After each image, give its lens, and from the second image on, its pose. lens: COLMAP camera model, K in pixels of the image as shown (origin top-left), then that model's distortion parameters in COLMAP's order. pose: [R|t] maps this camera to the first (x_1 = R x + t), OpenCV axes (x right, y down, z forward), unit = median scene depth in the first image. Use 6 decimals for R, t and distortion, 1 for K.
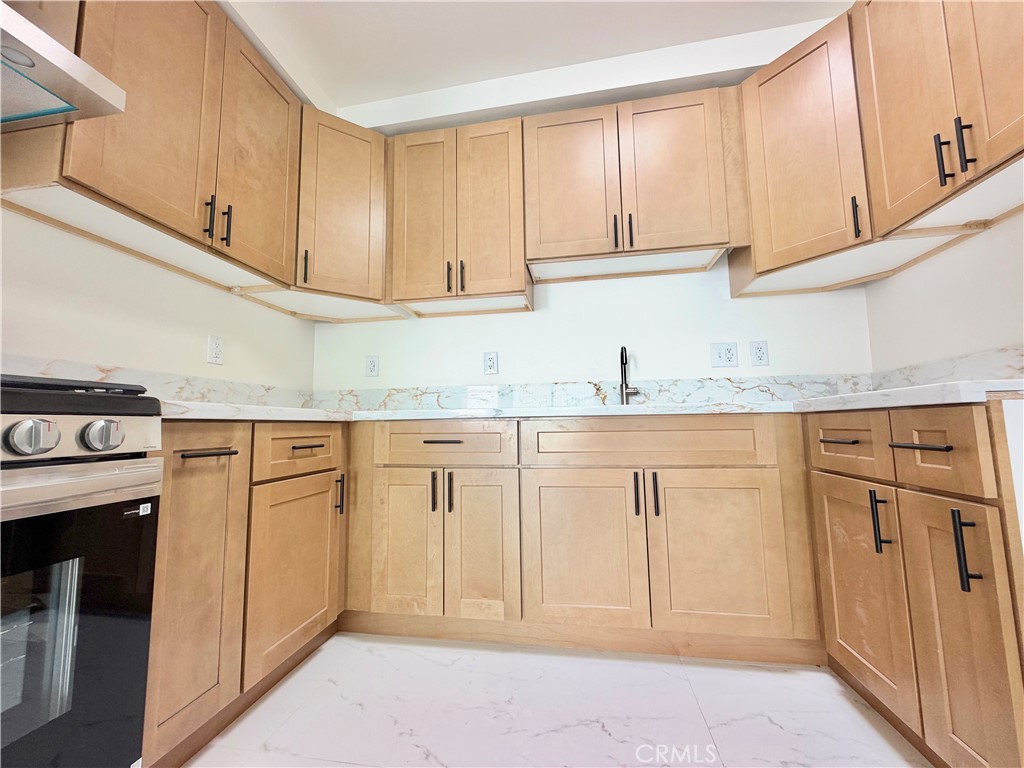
lens RADIAL K [[409.5, 0, 511.4], [0, 409.5, 384.1], [0, 0, 1]] dist [-0.000492, 0.000541]
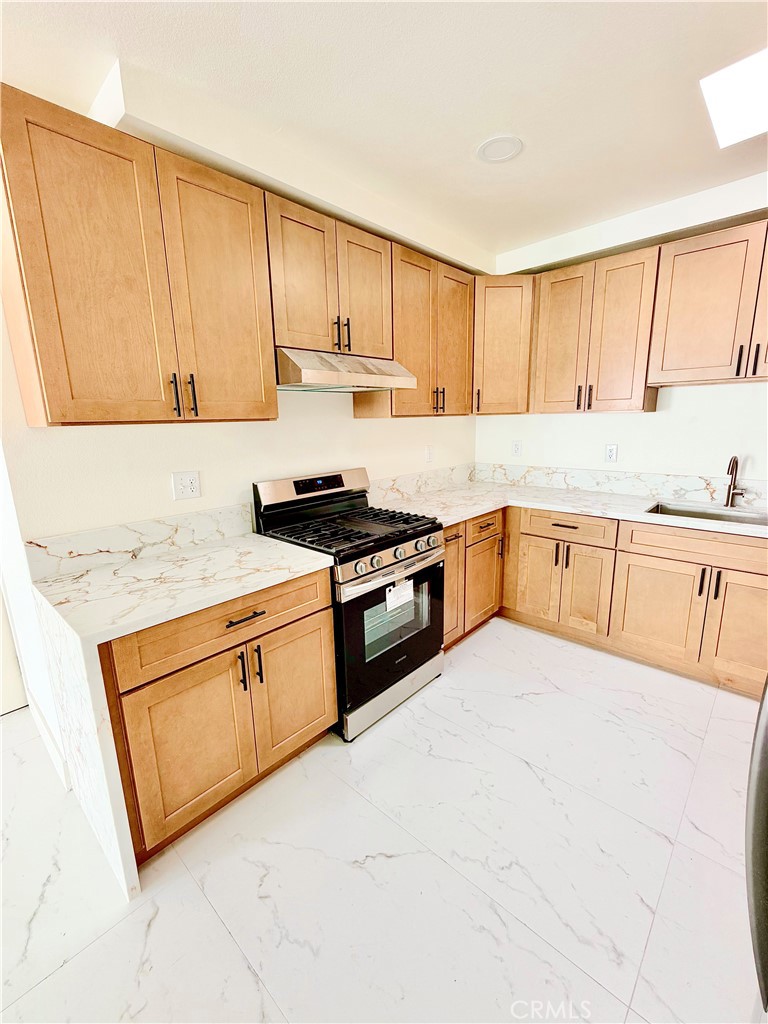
lens RADIAL K [[439.1, 0, 385.2], [0, 439.1, 514.0], [0, 0, 1]] dist [0.000784, -0.000738]
pose [[0.842494, 0.115283, -0.526227, 0.137604], [0.061912, 0.949641, 0.307164, -0.472816], [0.535137, -0.291363, 0.792929, -0.712108]]
